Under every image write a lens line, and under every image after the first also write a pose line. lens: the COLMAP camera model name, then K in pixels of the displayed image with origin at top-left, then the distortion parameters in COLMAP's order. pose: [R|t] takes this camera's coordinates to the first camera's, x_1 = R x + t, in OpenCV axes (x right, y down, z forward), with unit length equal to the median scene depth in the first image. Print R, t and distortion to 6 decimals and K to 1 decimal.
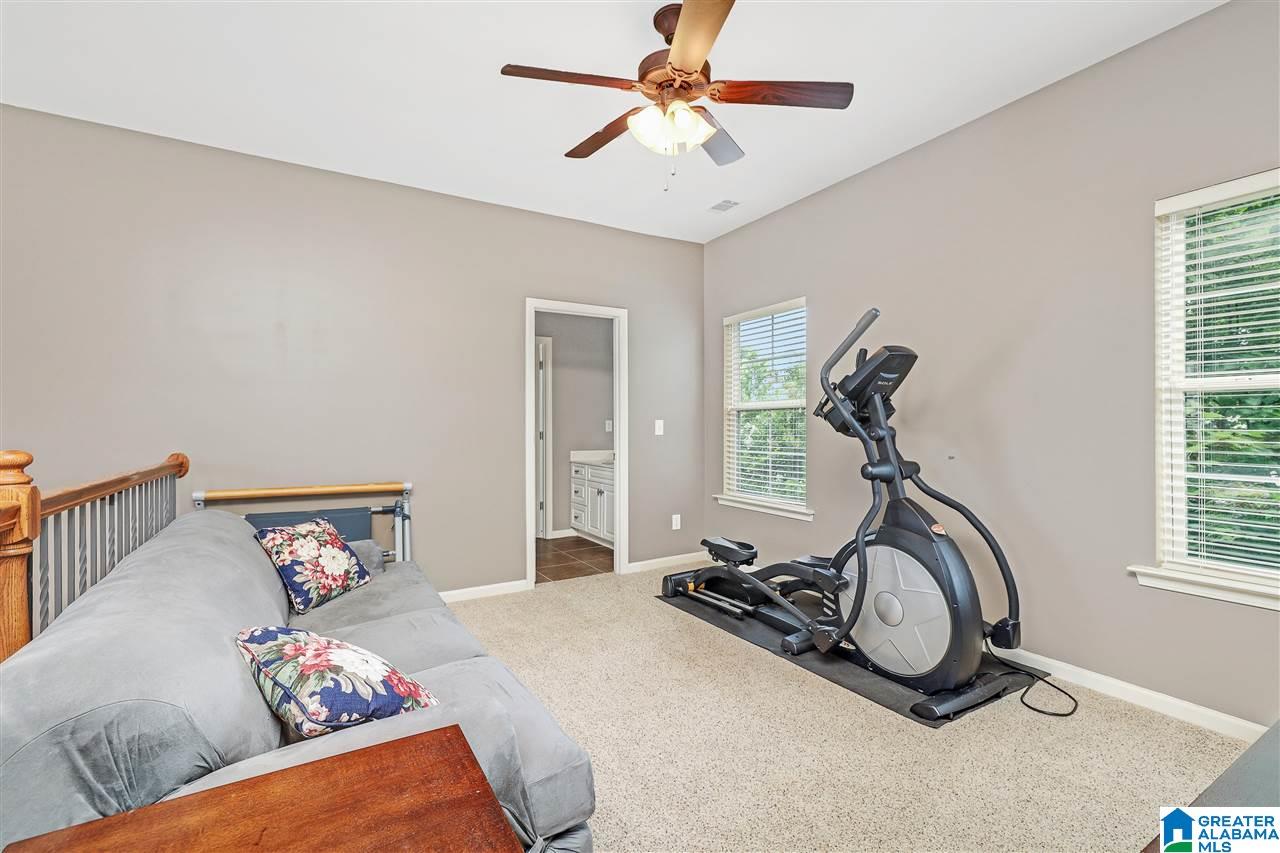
lens RADIAL K [[541.8, 0, 643.5], [0, 541.8, 418.5], [0, 0, 1]] dist [0.008594, -0.002040]
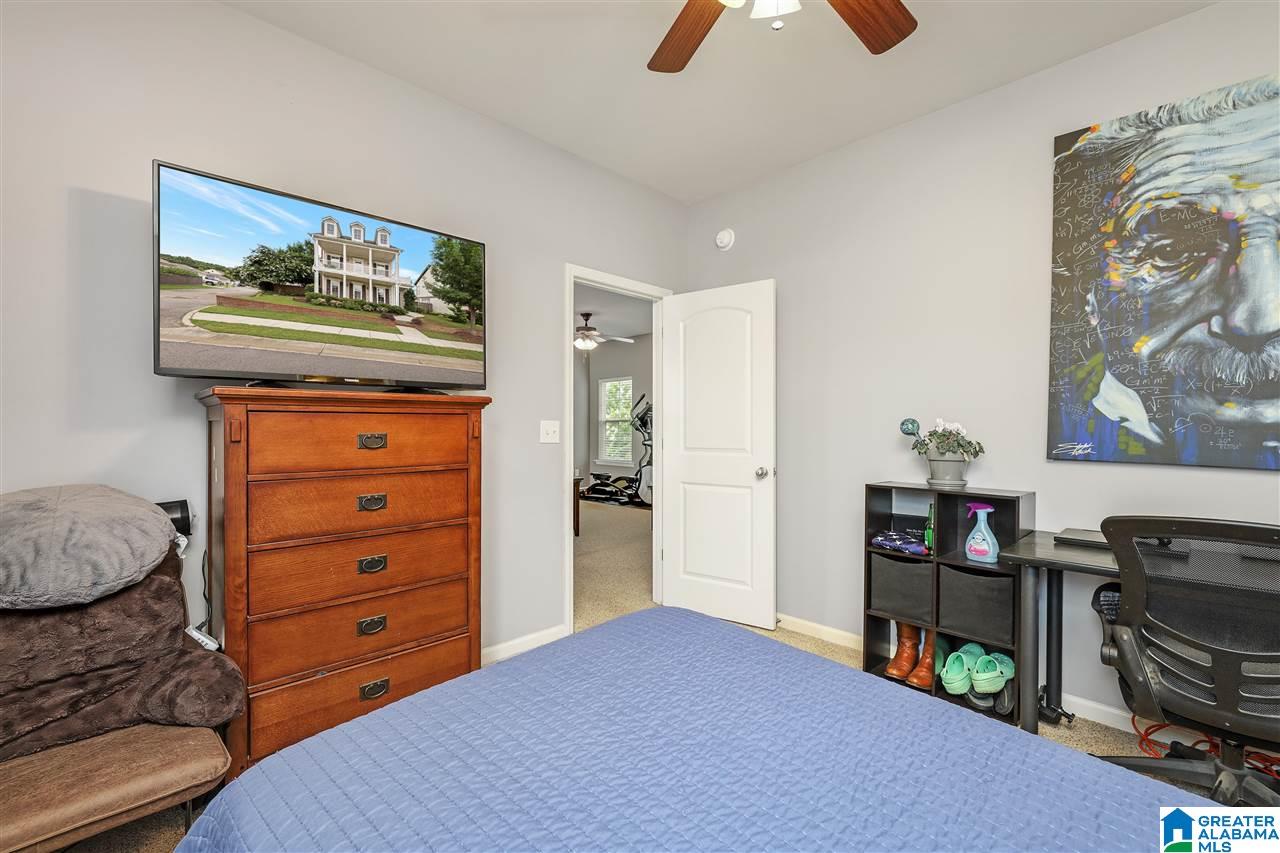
lens RADIAL K [[541.8, 0, 643.9], [0, 541.8, 419.5], [0, 0, 1]] dist [0.008594, -0.002040]
pose [[0.972232, 0.001638, 0.234013, -0.255380], [-0.000779, 0.999993, -0.003763, -0.021867], [-0.234018, 0.003476, 0.972226, -1.600253]]
